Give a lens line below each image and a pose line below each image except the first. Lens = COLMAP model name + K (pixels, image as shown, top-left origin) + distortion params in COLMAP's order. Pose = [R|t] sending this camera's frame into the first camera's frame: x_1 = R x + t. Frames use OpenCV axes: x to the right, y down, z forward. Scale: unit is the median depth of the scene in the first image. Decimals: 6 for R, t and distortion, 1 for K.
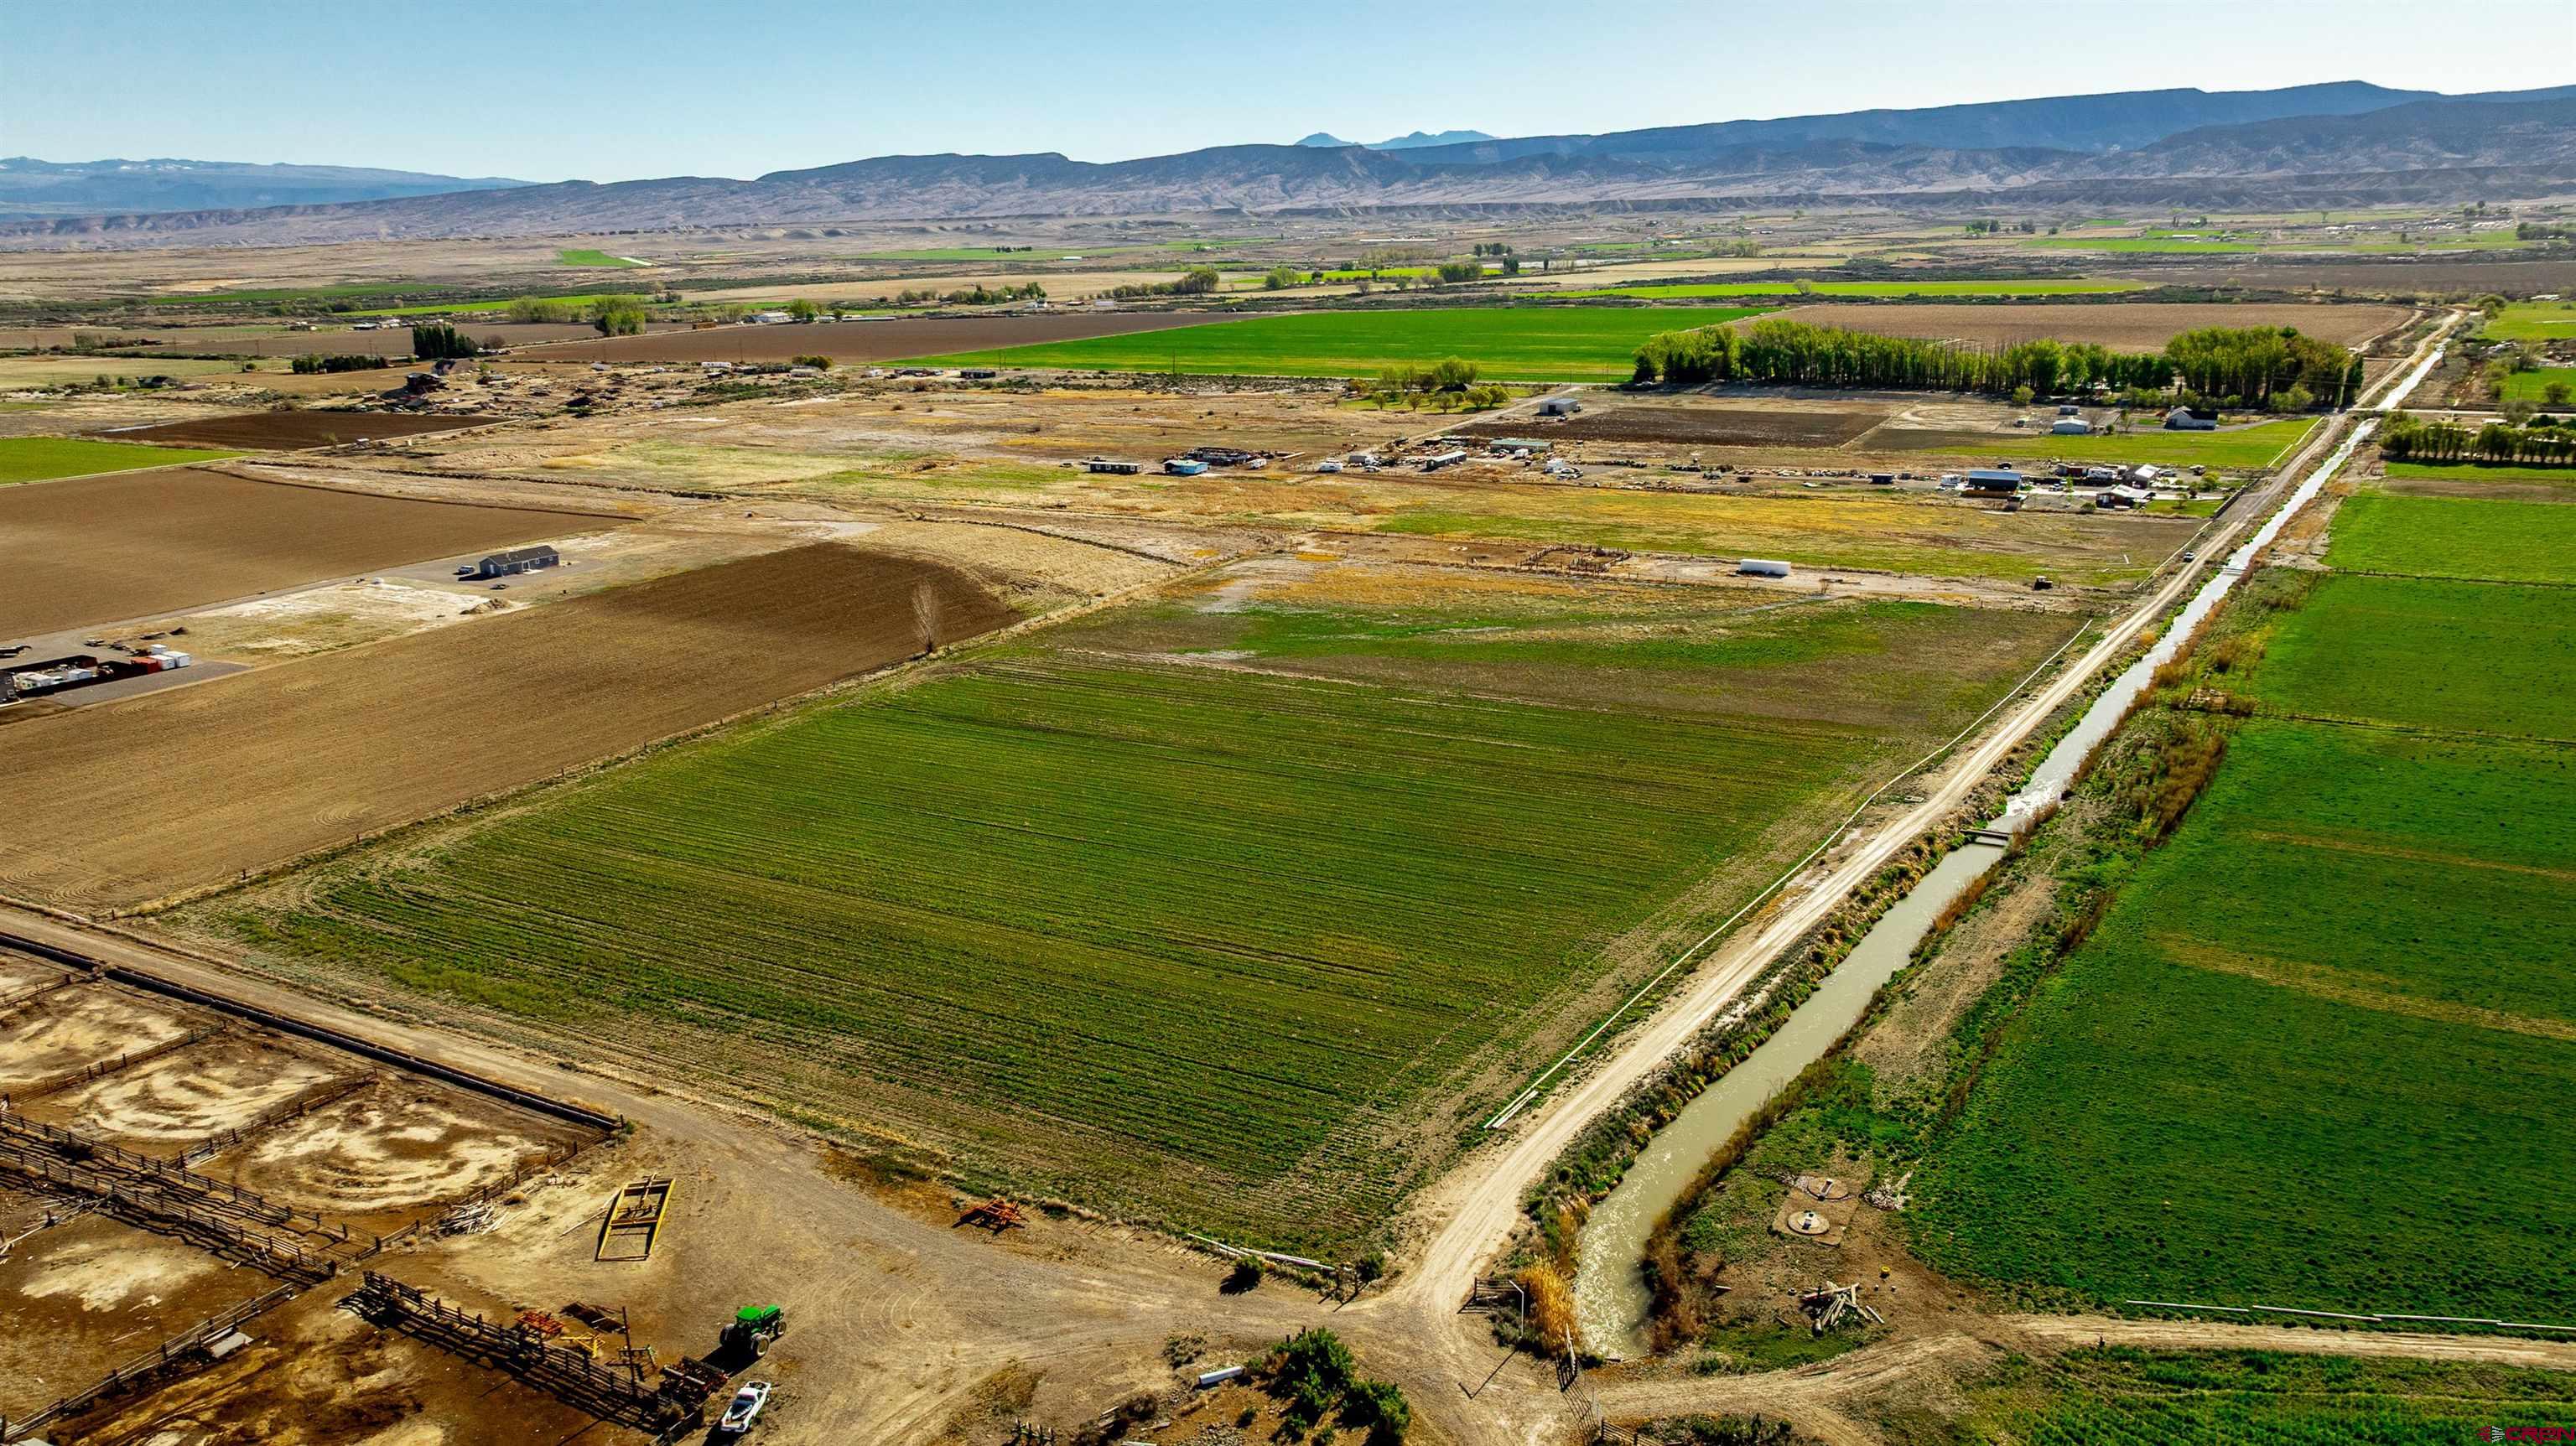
lens RADIAL K [[1833.0, 0, 1284.6], [0, 1833.0, 715.9], [0, 0, 1]] dist [-0.051527, 0.065673]
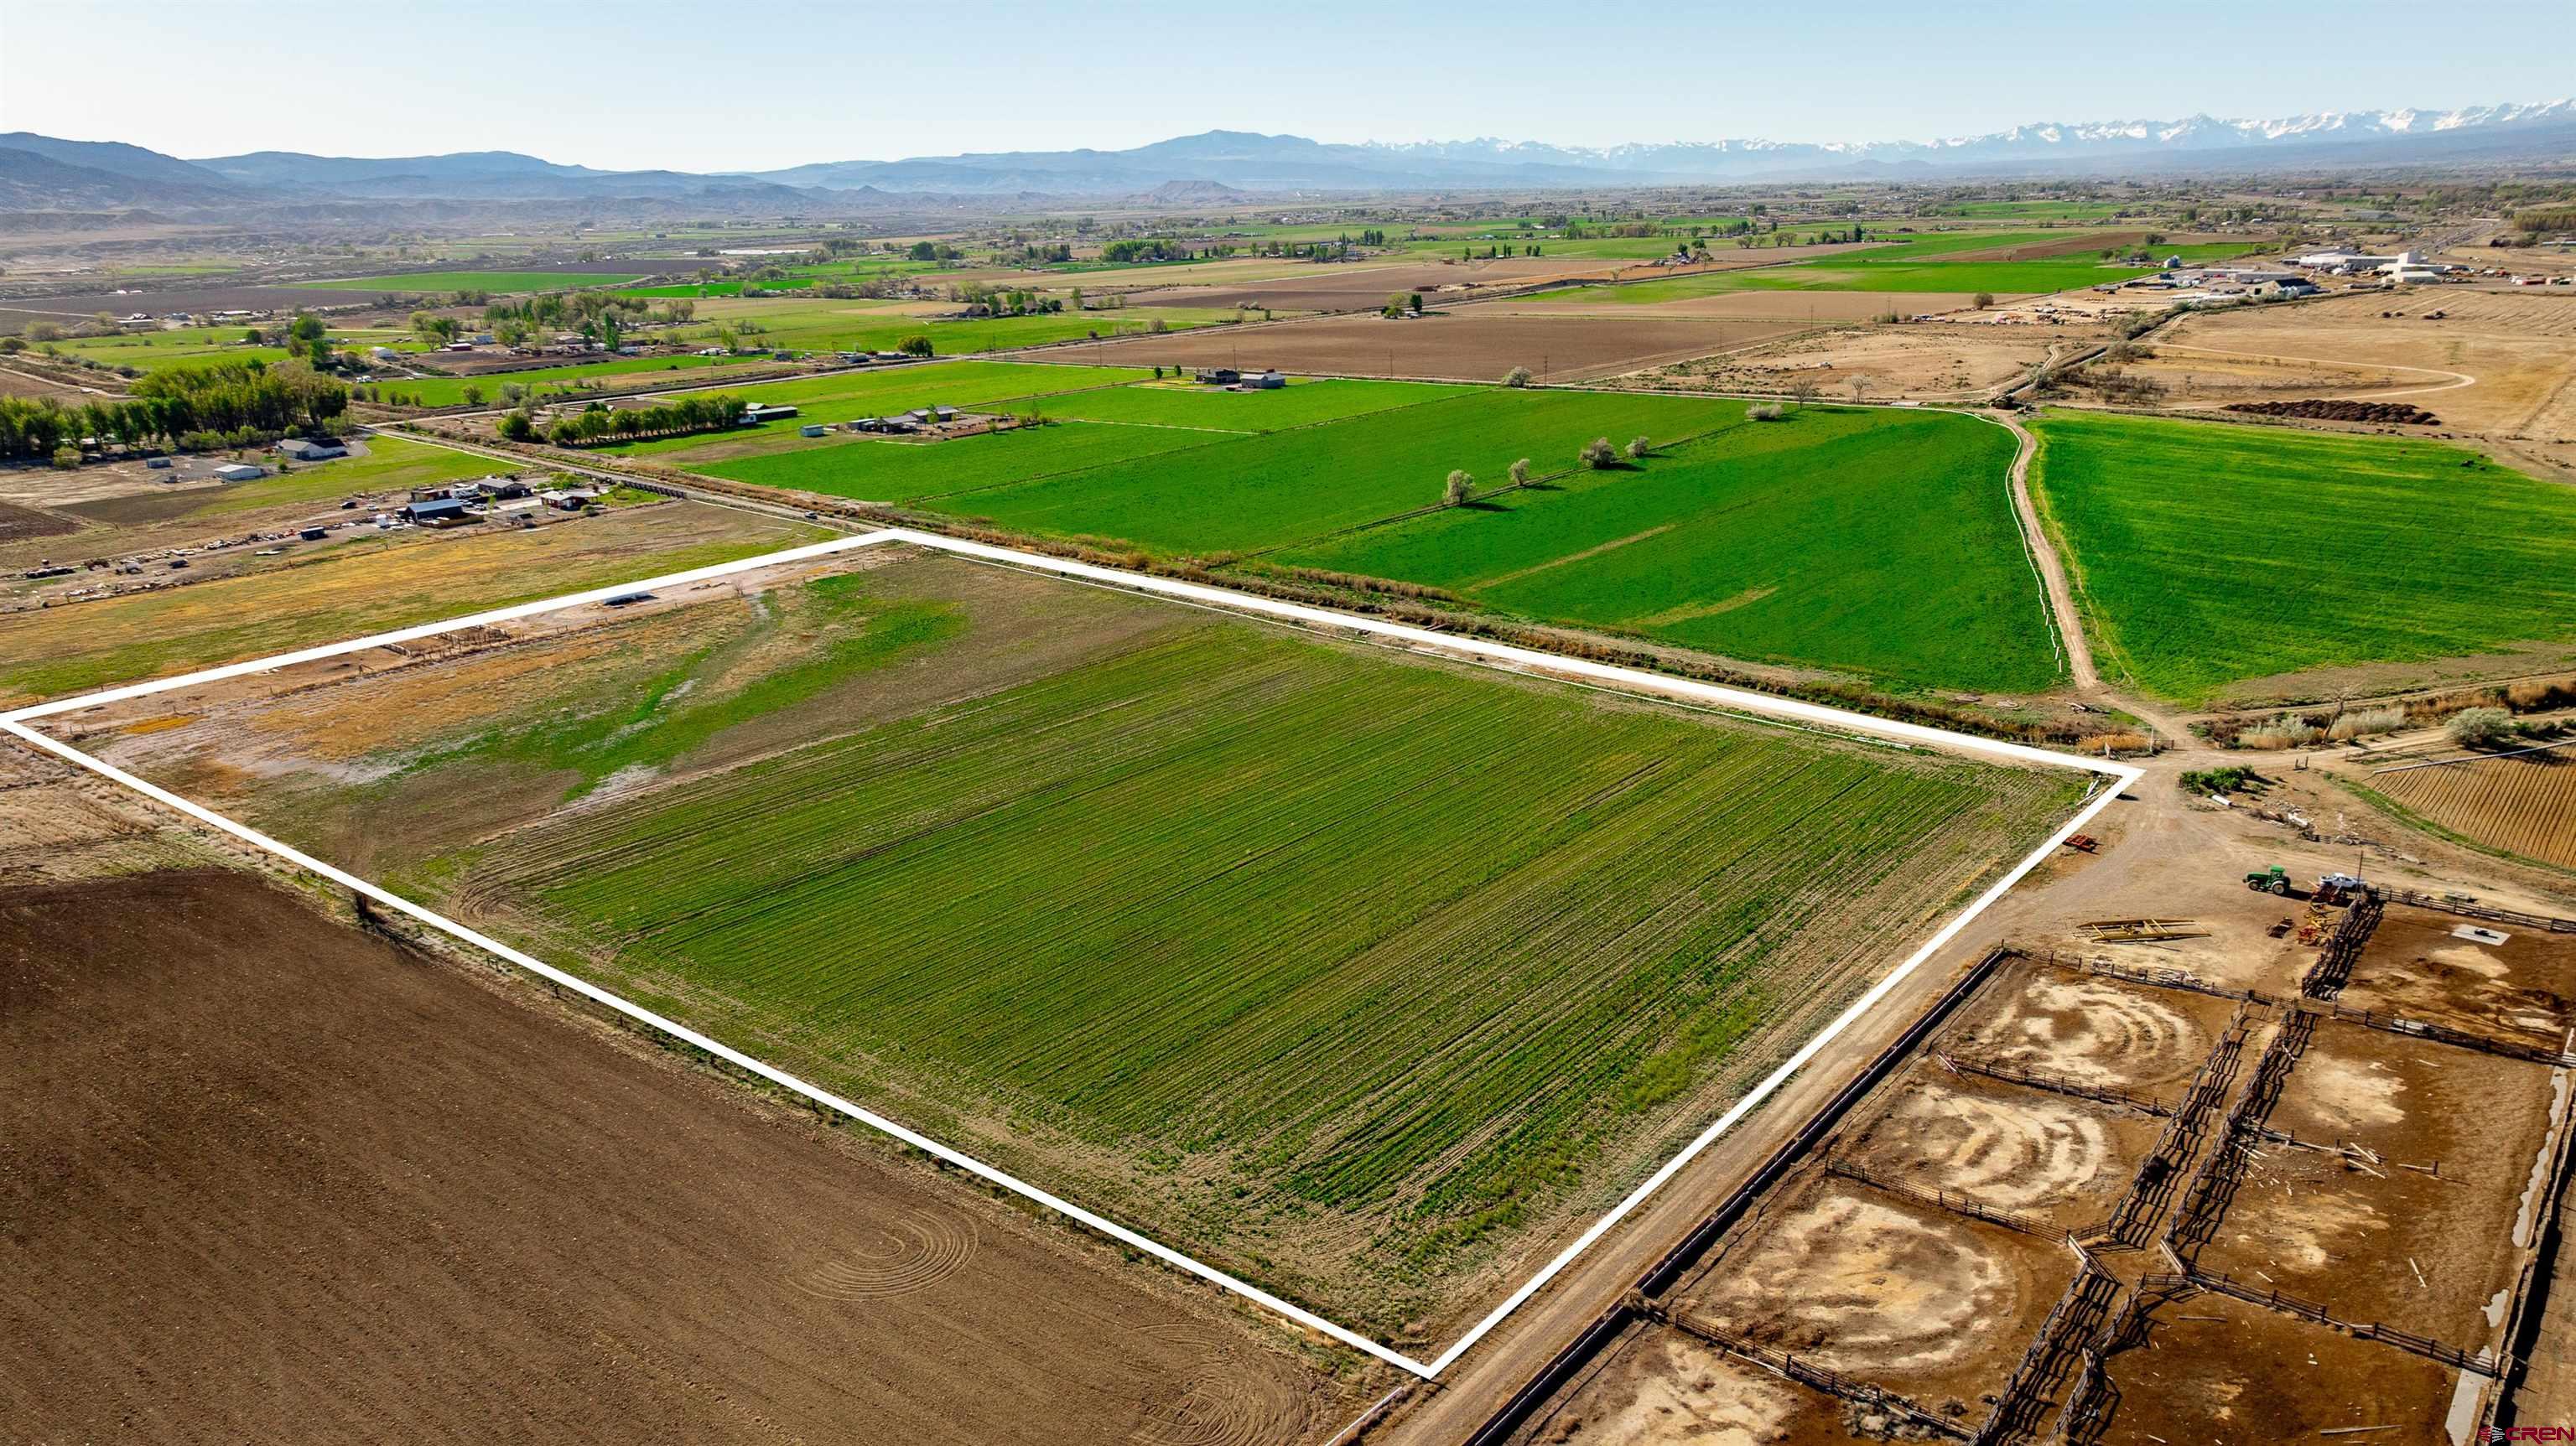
lens RADIAL K [[1827.7, 0, 1283.2], [0, 1827.7, 727.4], [0, 0, 1]] dist [-0.037323, 0.036055]
pose [[0.186937, -0.261310, 0.946980, -1.388775], [0.283061, 0.937417, 0.202794, -0.256273], [-0.940708, 0.230143, 0.249205, 1.004710]]
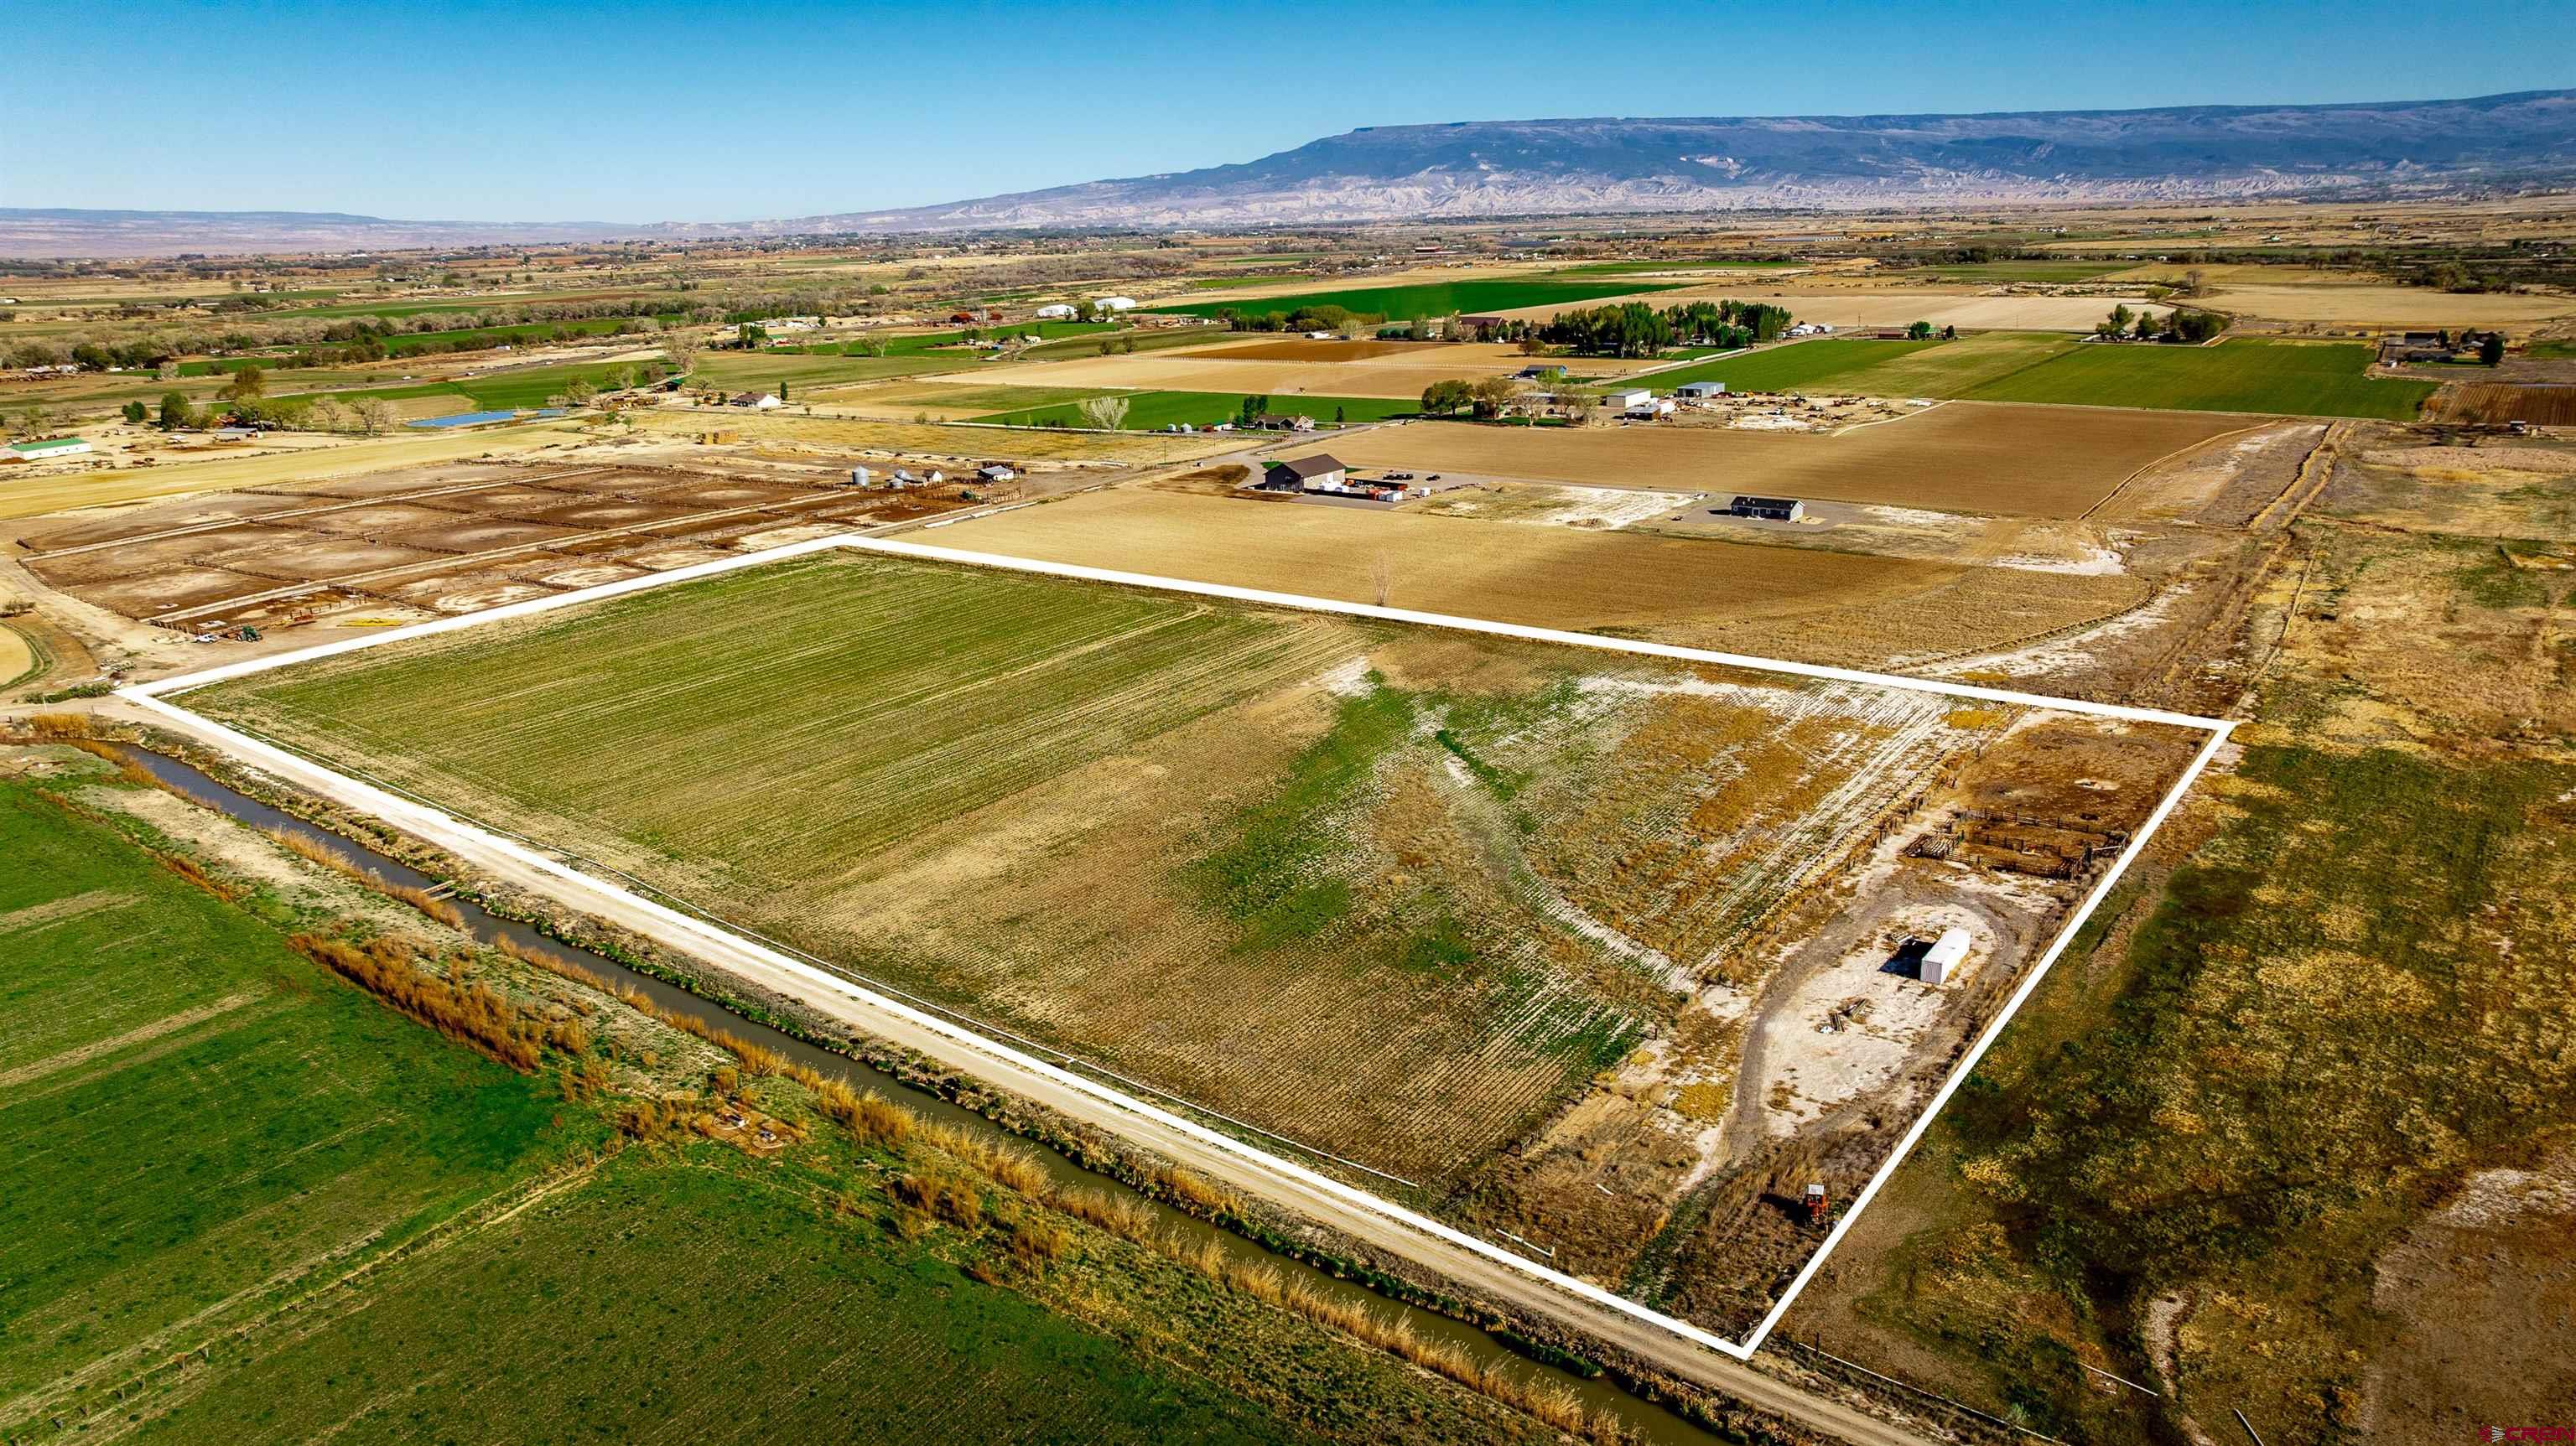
lens RADIAL K [[1827.7, 0, 1283.2], [0, 1827.7, 727.4], [0, 0, 1]] dist [-0.037323, 0.036055]
pose [[-0.080222, 0.293921, -0.952457, 1.633616], [-0.242316, 0.921121, 0.304661, -0.548516], [0.966875, 0.255236, -0.002672, 1.858734]]
